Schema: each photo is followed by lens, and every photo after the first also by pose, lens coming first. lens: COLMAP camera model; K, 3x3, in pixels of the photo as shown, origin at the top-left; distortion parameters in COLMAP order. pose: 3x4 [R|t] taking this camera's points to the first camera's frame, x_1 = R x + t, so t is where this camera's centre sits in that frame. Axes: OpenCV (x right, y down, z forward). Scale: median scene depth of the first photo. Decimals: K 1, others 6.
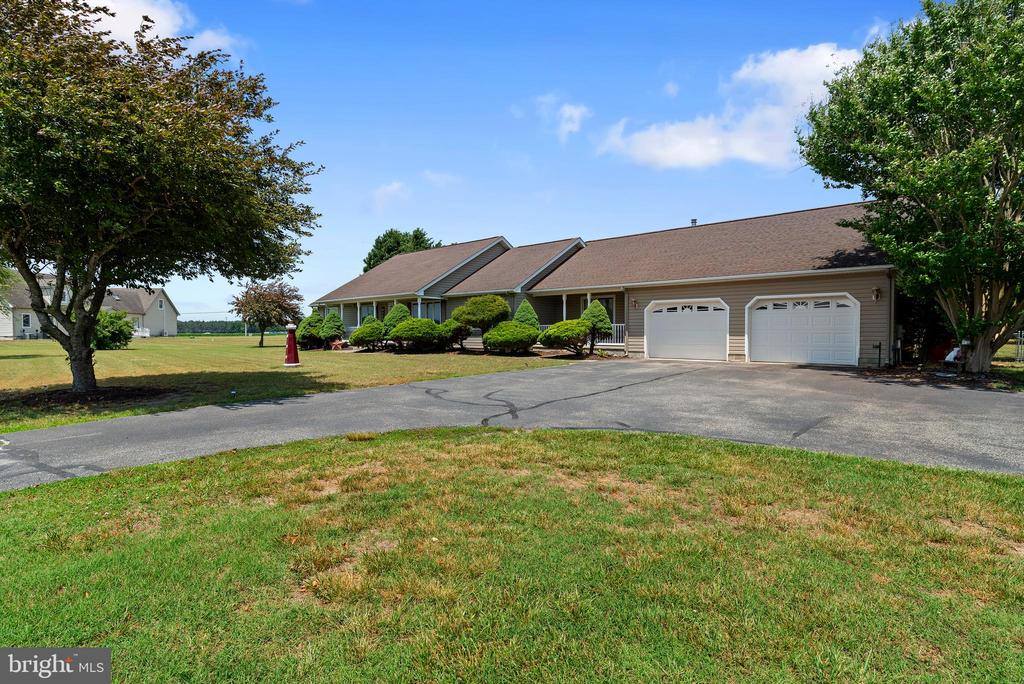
lens RADIAL K [[507.3, 0, 510.2], [0, 507.3, 340.1], [0, 0, 1]] dist [-0.001744, -0.000083]
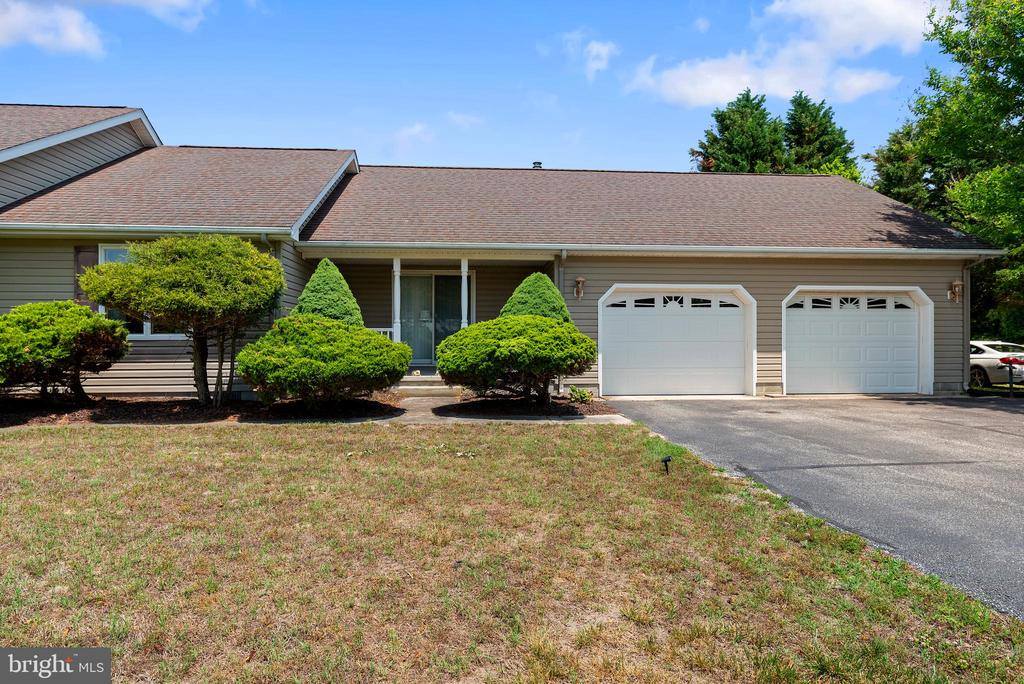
lens RADIAL K [[579.6, 0, 505.7], [0, 579.6, 331.3], [0, 0, 1]] dist [-0.003241, 0.004672]
pose [[0.682990, 0.014652, 0.730281, -0.226598], [0.012816, 0.999404, -0.032038, -0.013188], [-0.730315, 0.031241, 0.682396, 0.708456]]
